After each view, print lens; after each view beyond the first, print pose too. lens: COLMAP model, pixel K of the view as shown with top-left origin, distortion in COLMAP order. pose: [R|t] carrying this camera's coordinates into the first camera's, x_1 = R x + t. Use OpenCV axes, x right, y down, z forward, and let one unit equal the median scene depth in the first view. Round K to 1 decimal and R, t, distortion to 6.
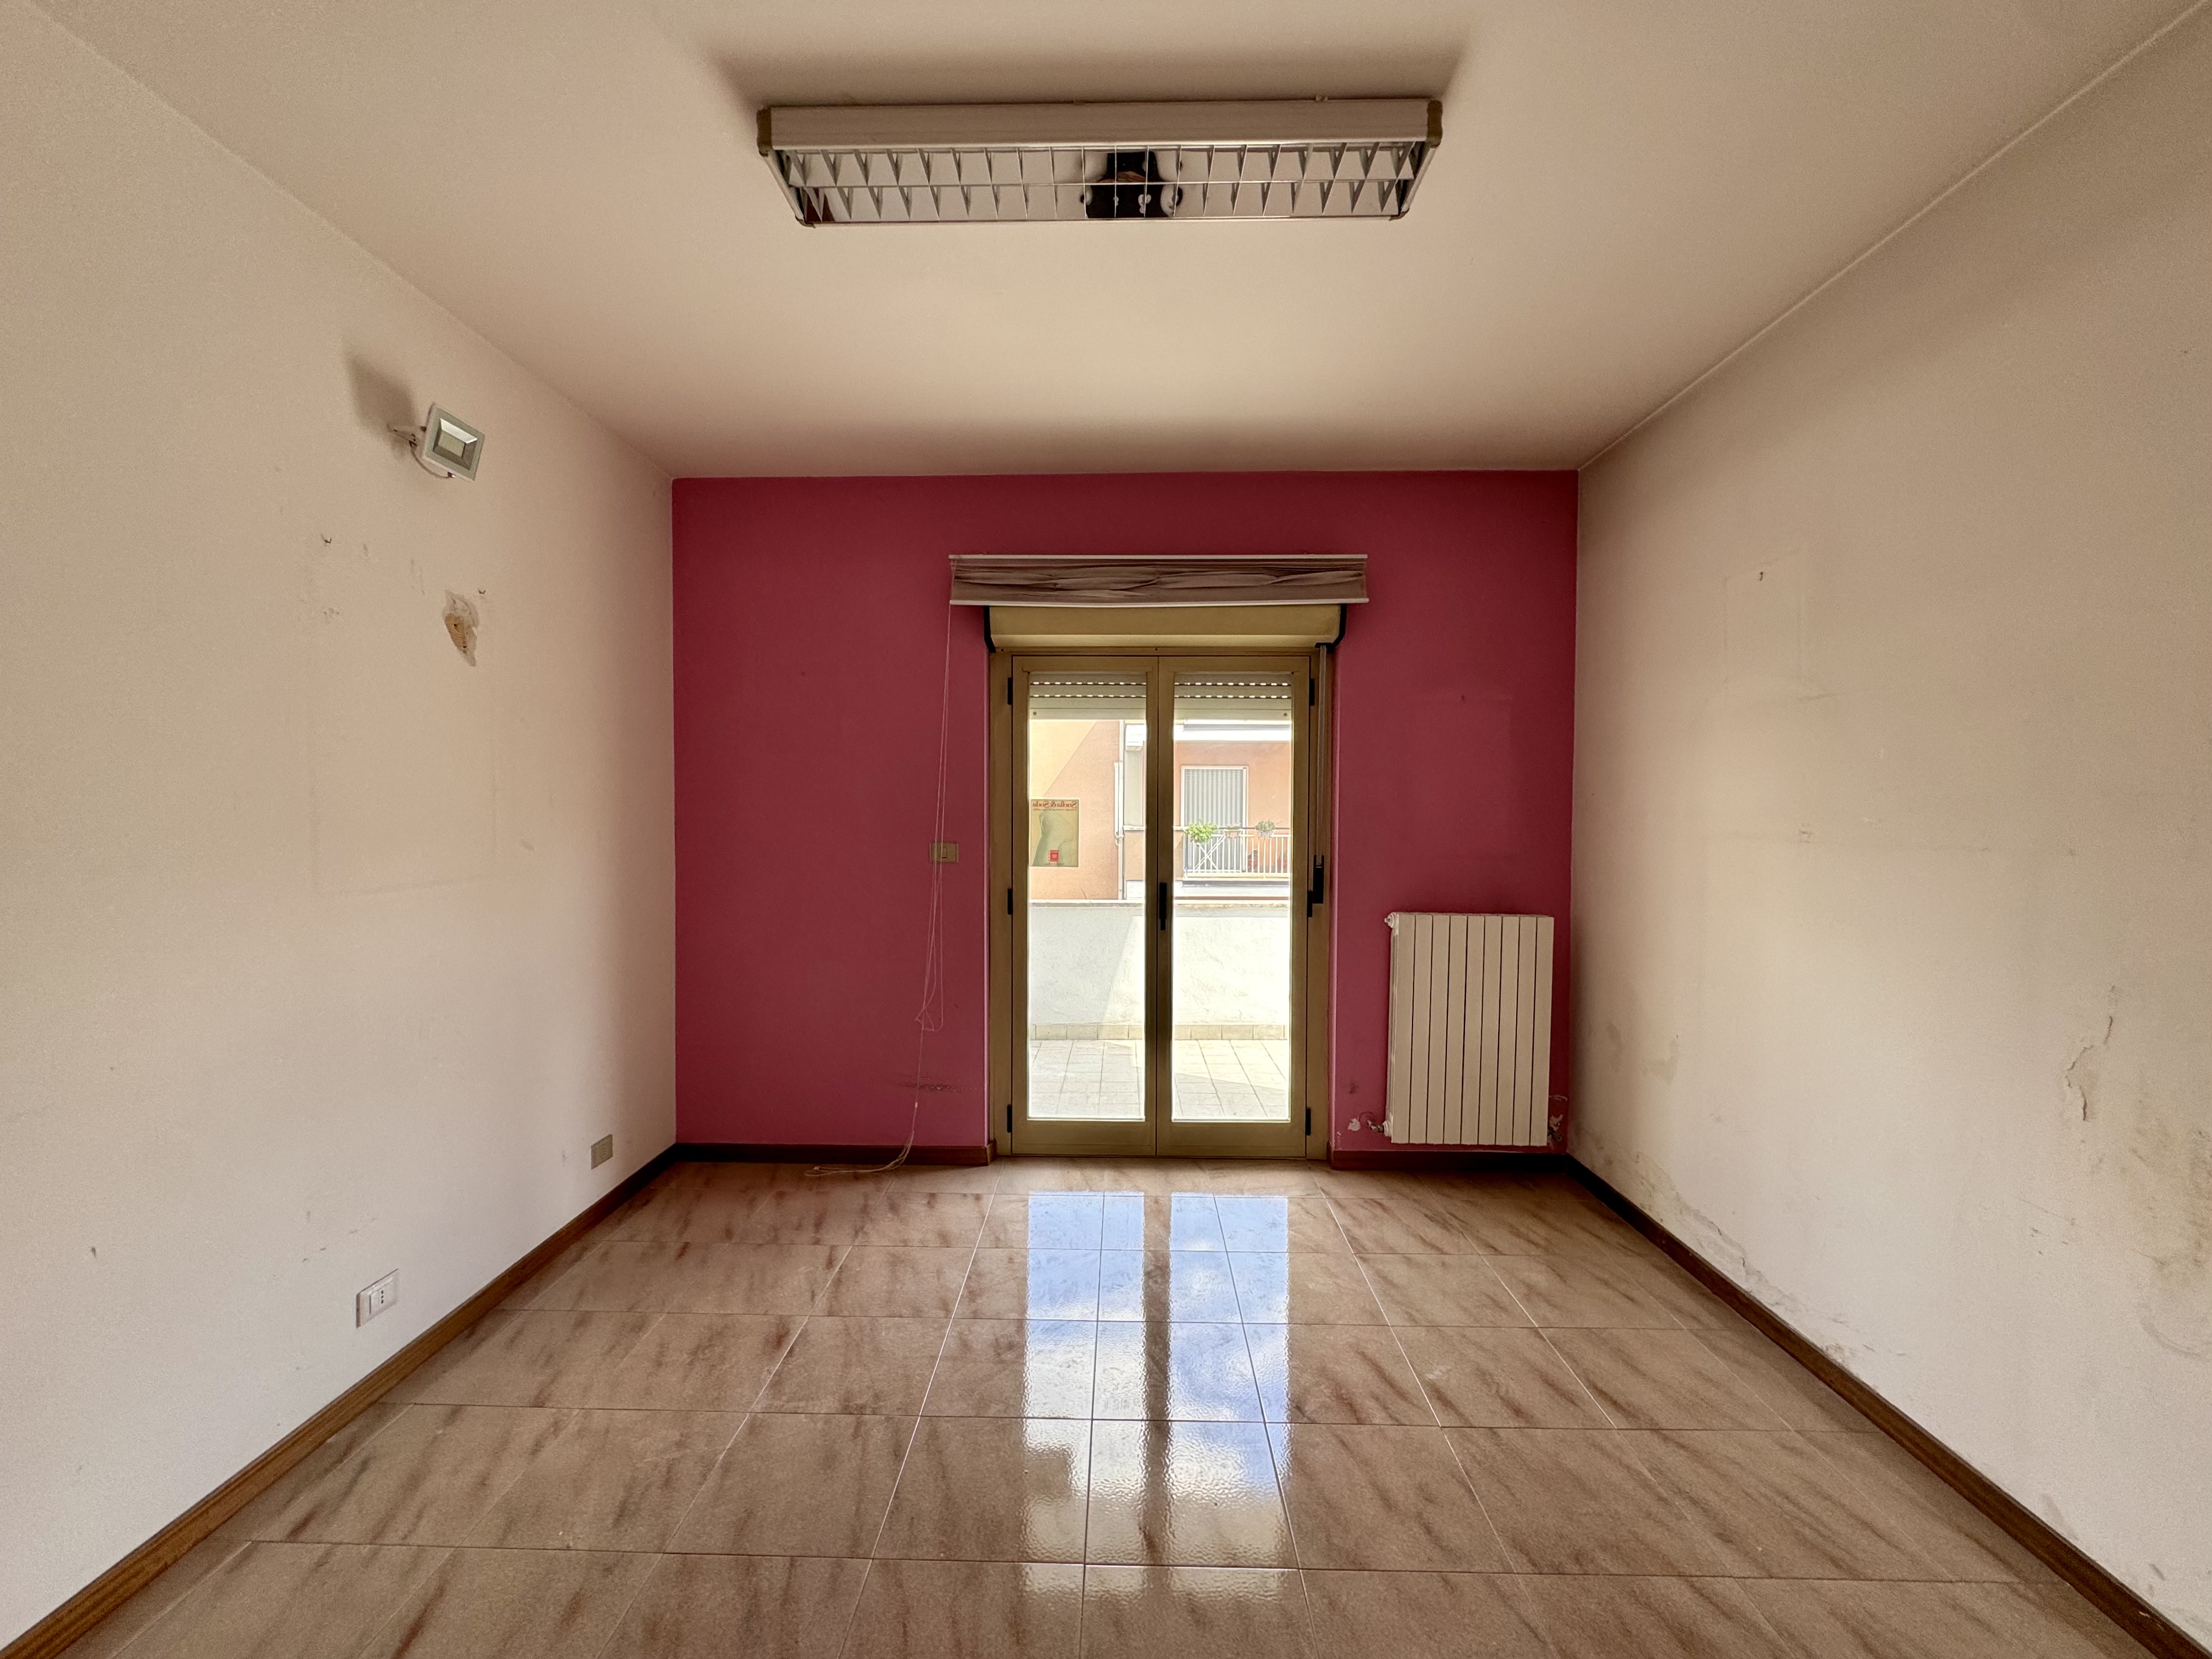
lens RADIAL K [[920.4, 0, 1106.0], [0, 920.4, 829.5], [0, 0, 1]] dist [-0.000973, -0.000182]
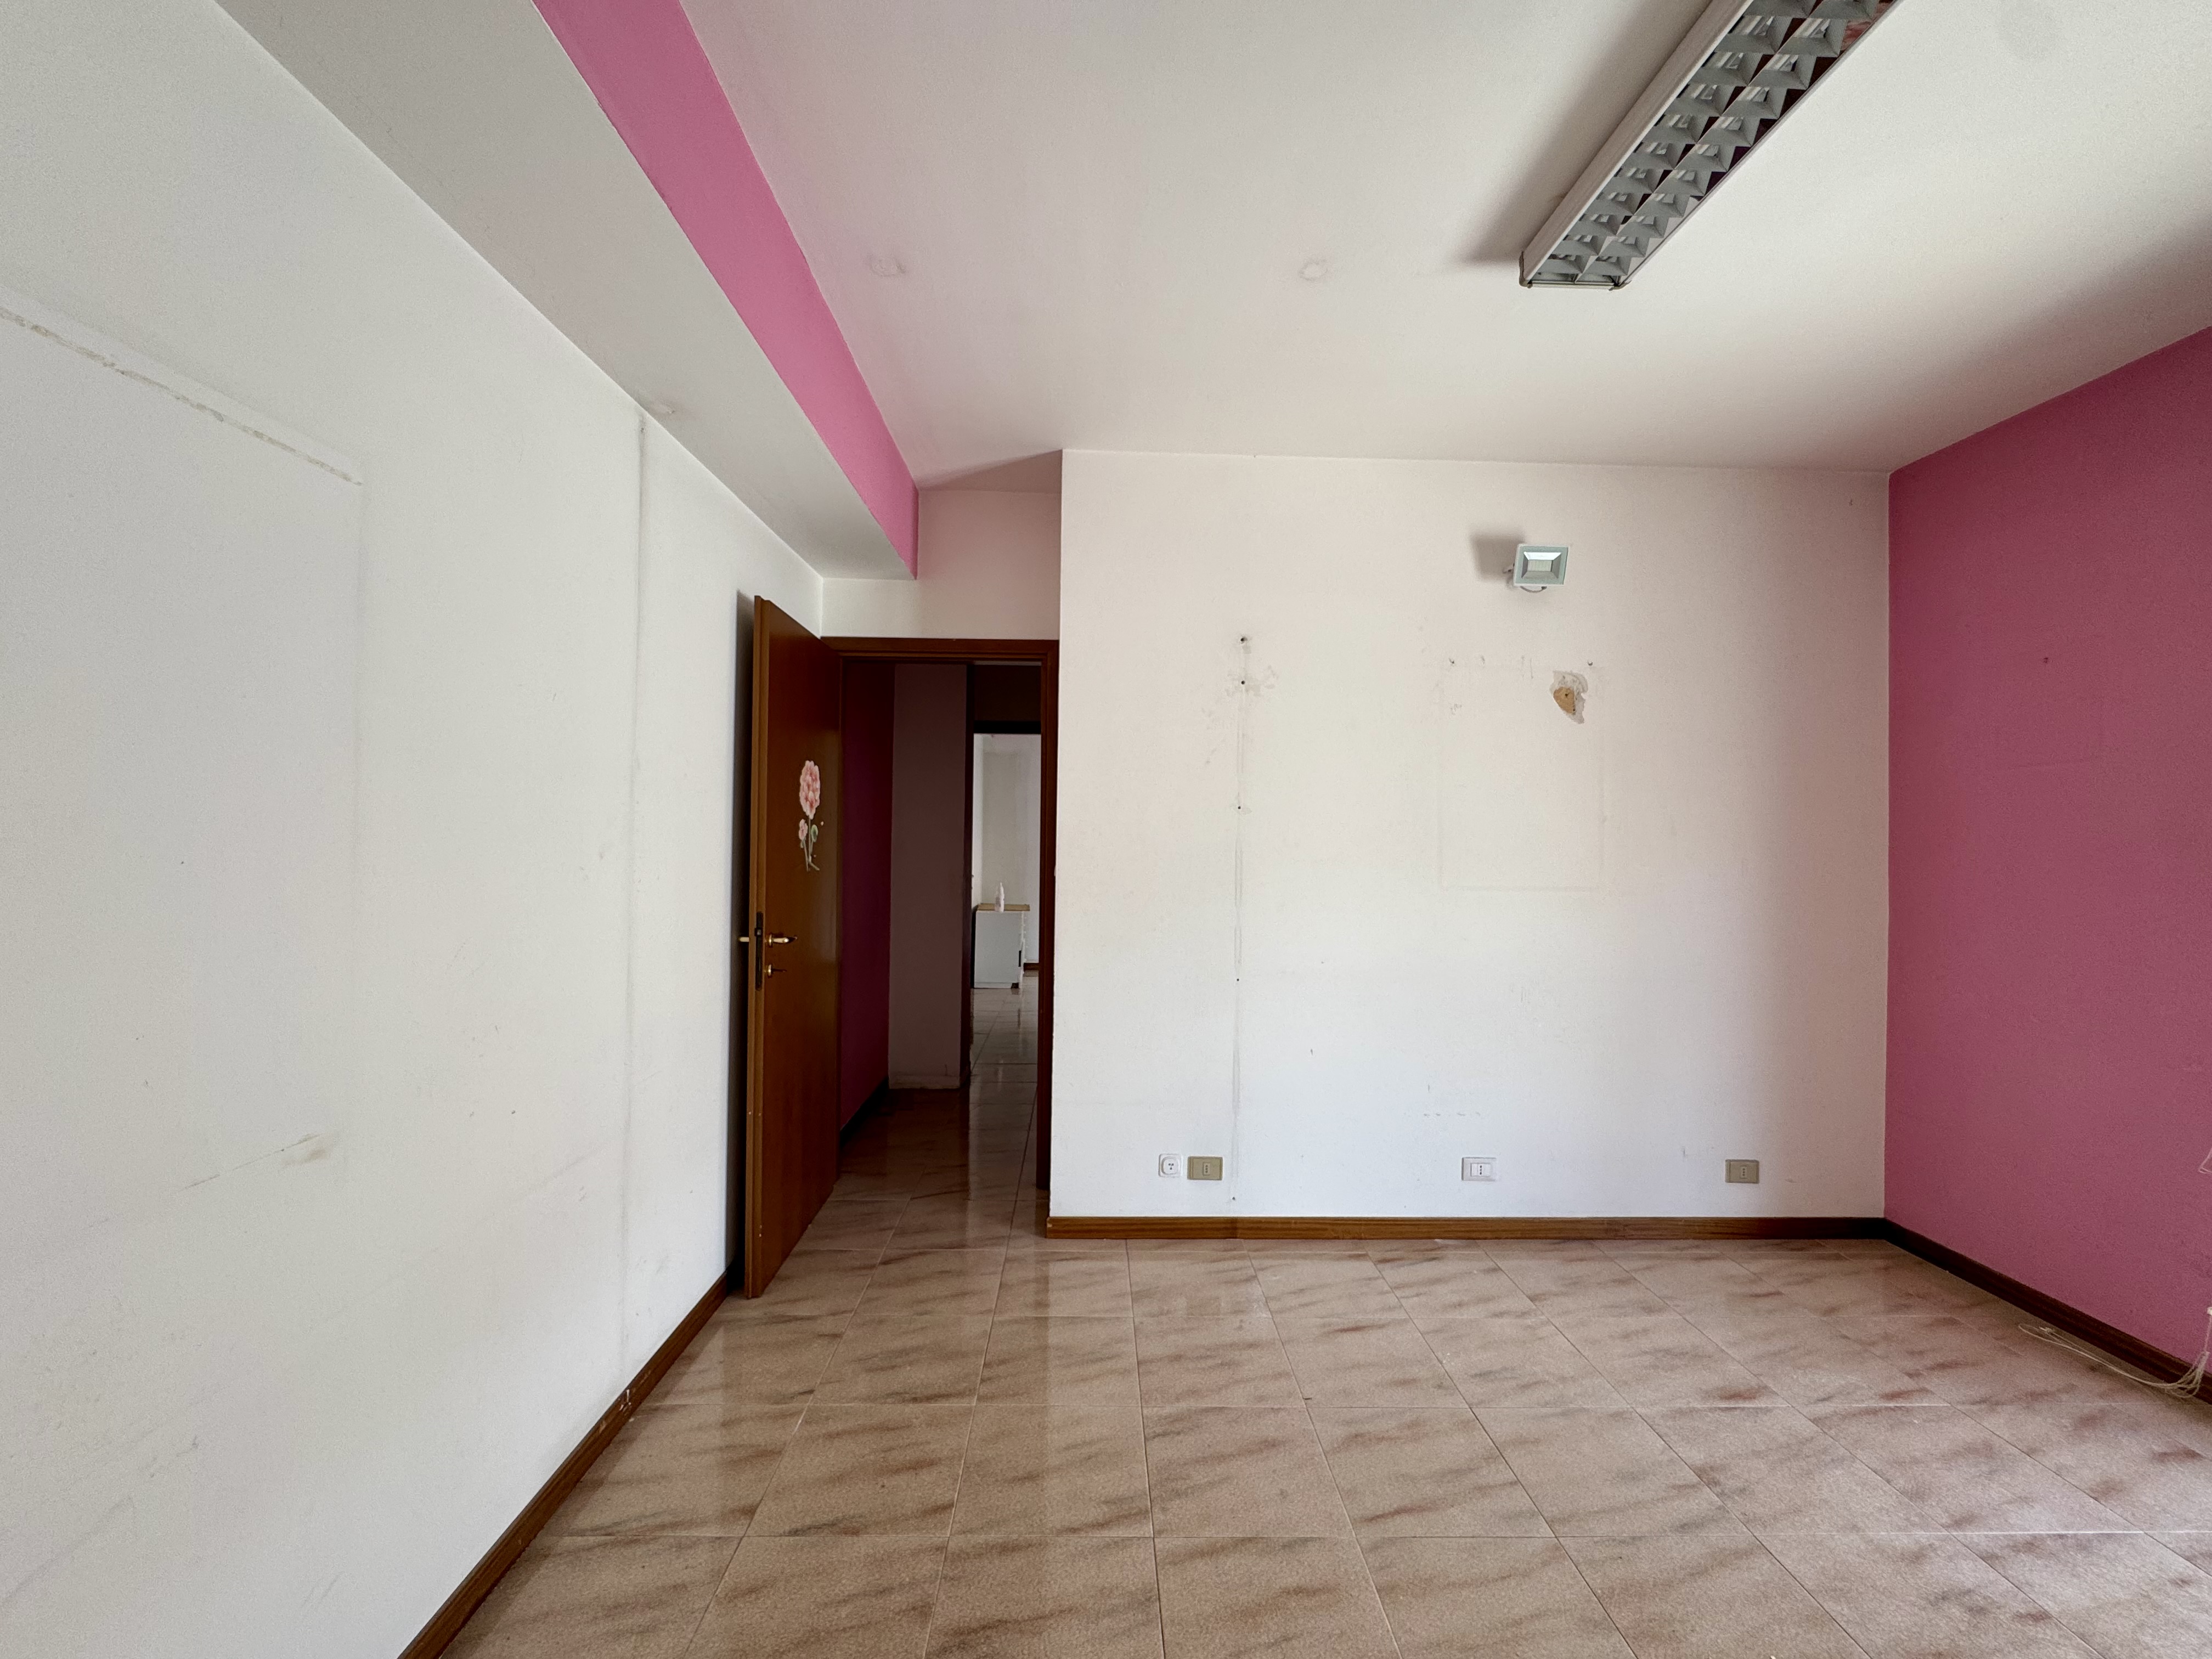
lens RADIAL K [[920.3, 0, 1106.0], [0, 920.3, 829.5], [0, 0, 1]] dist [-0.000973, -0.000182]
pose [[0.027574, -0.012264, -0.999545, 0.629730], [-0.041868, 0.999033, -0.013413, 0.016469], [0.998743, 0.042219, 0.027034, 0.336525]]
